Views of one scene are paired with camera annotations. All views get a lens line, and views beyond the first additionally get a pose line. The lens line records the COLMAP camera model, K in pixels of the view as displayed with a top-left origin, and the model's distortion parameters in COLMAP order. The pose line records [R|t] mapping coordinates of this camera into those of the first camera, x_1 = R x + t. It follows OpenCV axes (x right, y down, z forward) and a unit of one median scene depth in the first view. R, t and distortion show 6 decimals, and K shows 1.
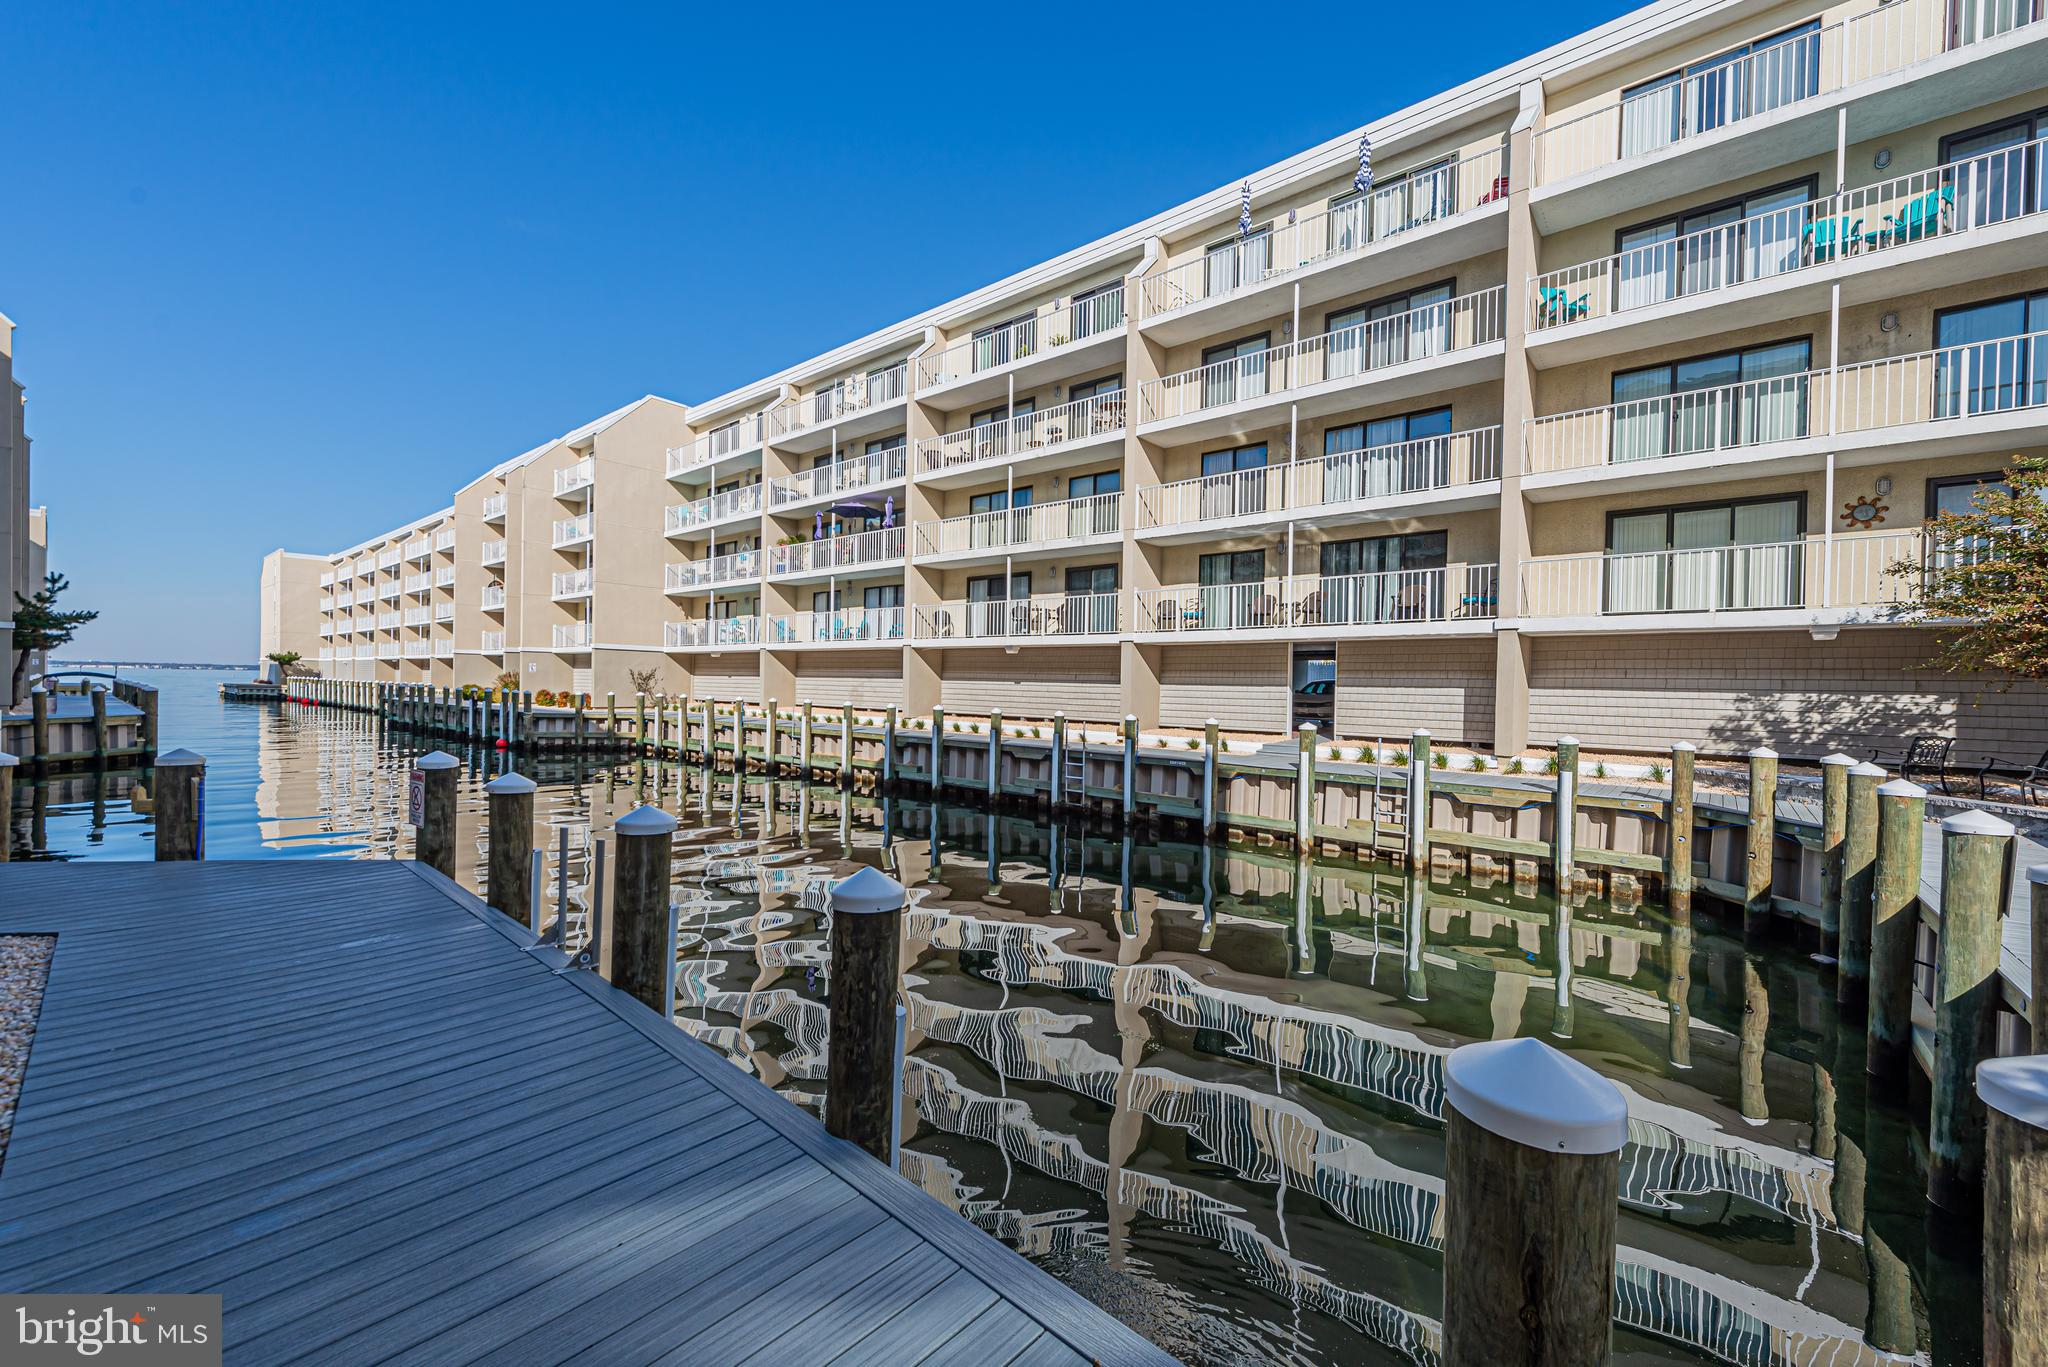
lens RADIAL K [[806.4, 0, 1019.3], [0, 806.4, 695.3], [0, 0, 1]] dist [0.013633, -0.003840]
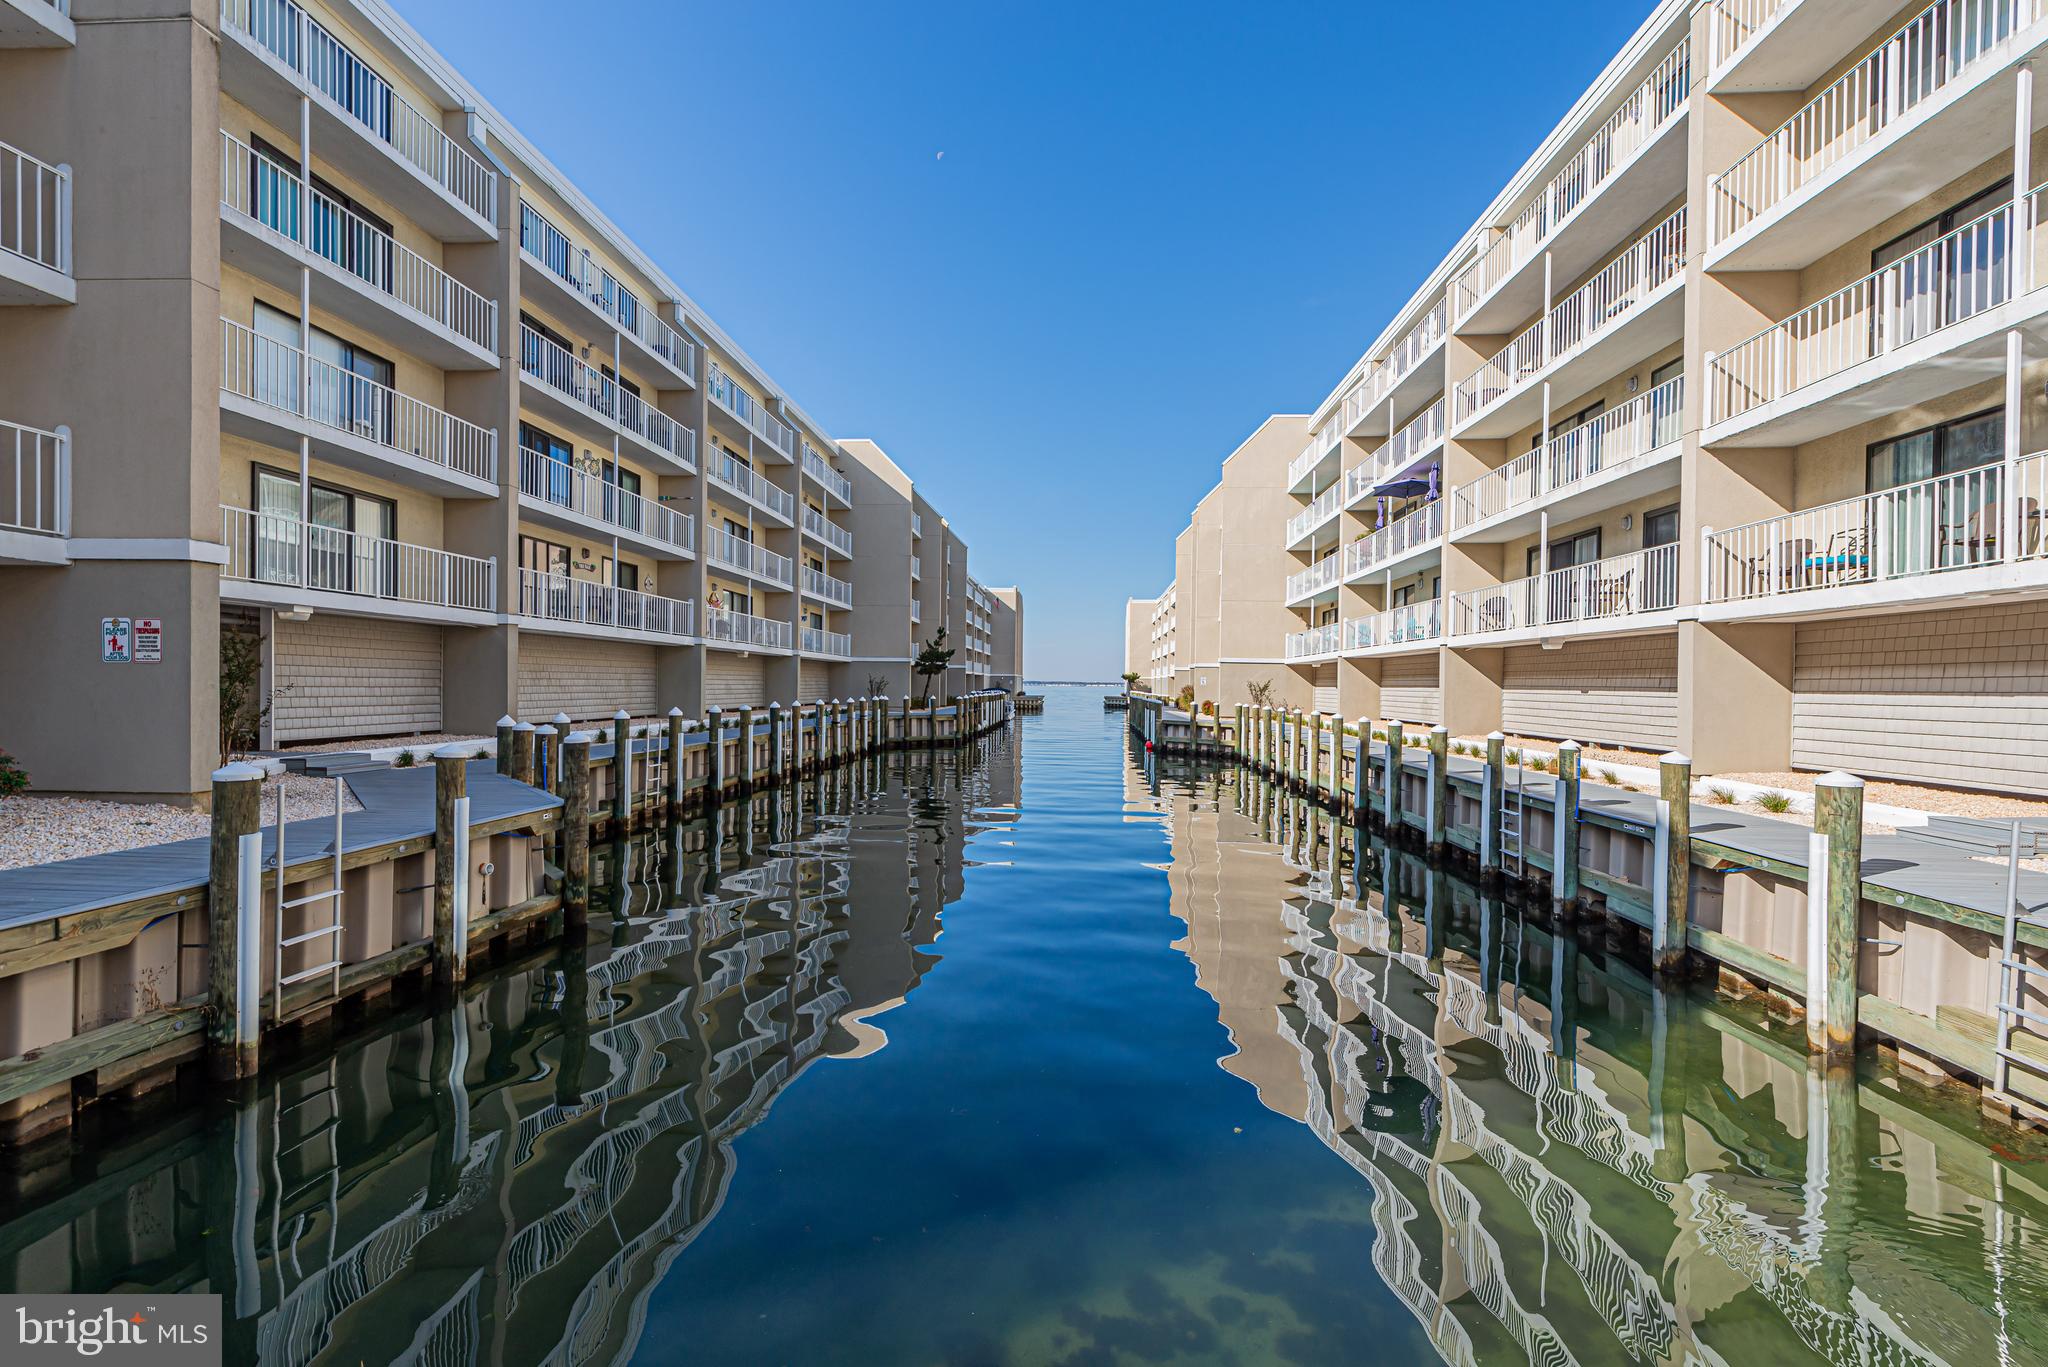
lens RADIAL K [[806.4, 0, 1028.8], [0, 806.4, 690.8], [0, 0, 1]] dist [0.013633, -0.003840]
pose [[0.593298, -0.004063, -0.804973, 0.328279], [-0.014022, 0.999783, -0.015381, 0.001282], [0.804861, 0.020413, 0.593112, 0.254981]]
